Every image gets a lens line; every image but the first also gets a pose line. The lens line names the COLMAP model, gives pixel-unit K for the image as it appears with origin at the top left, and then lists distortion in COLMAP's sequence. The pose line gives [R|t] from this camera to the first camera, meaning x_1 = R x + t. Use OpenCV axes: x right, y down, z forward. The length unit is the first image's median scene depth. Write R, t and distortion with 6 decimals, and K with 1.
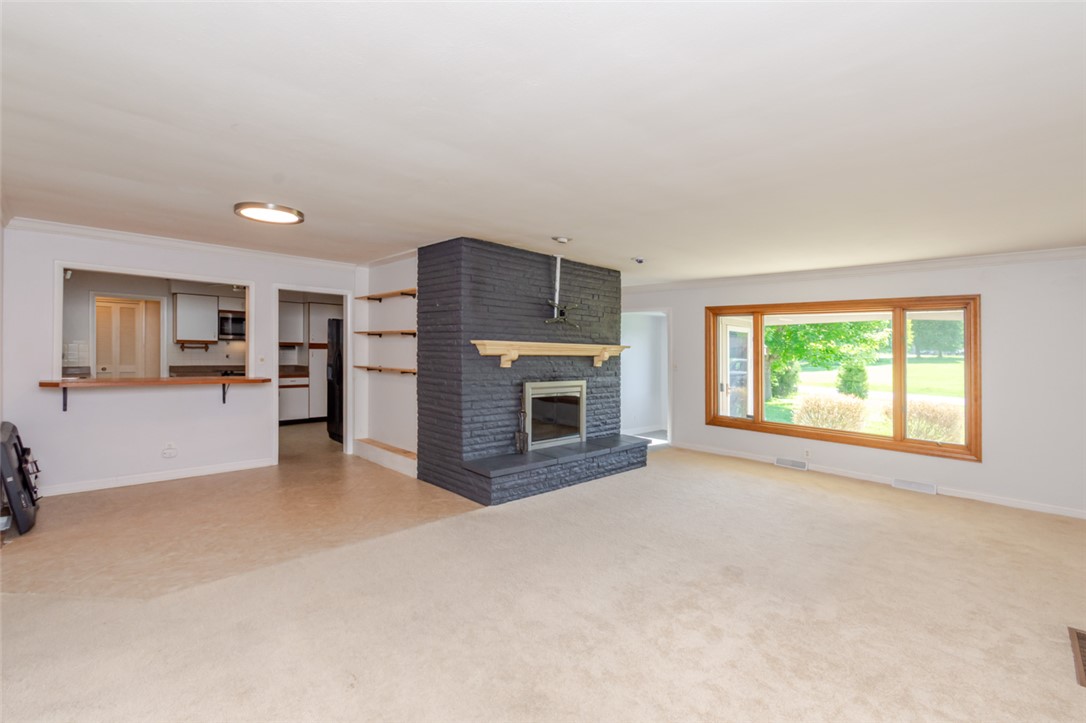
lens RADIAL K [[480.2, 0, 513.6], [0, 480.2, 350.8], [0, 0, 1]] dist [-0.000544, -0.000136]
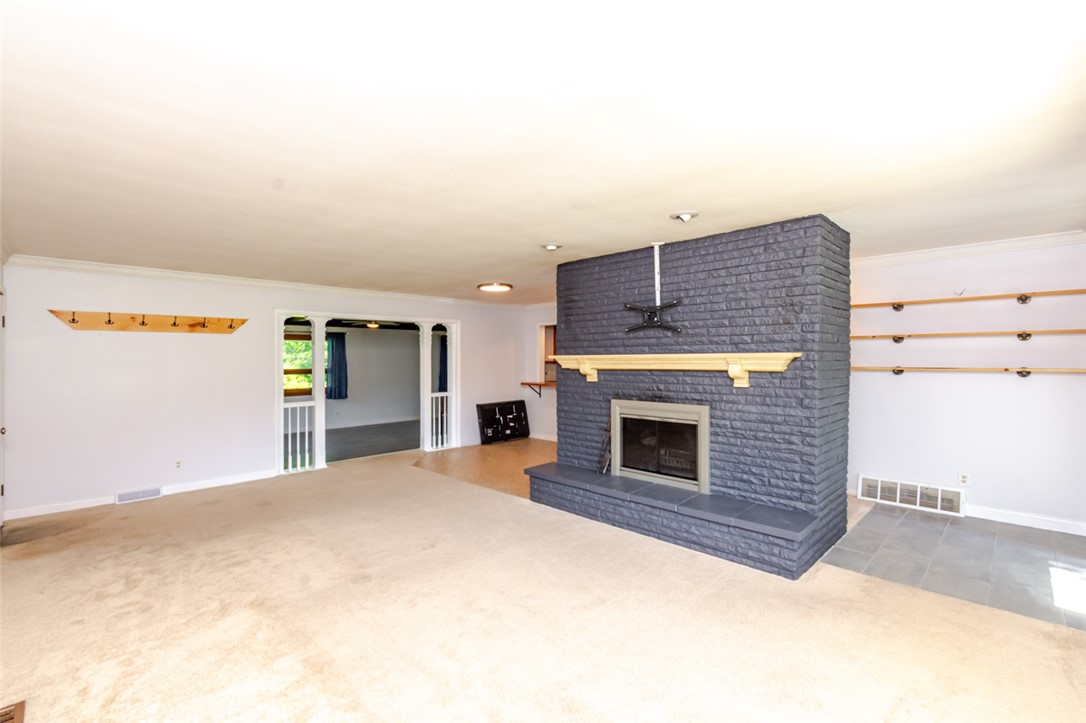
lens RADIAL K [[490.0, 0, 544.2], [0, 490.0, 367.2], [0, 0, 1]] dist [-0.000112, -0.000067]
pose [[0.040120, 0.000160, -0.999195, 0.923623], [0.010015, 0.999950, 0.000562, 0.003299], [0.999145, -0.010030, 0.040117, 0.811190]]
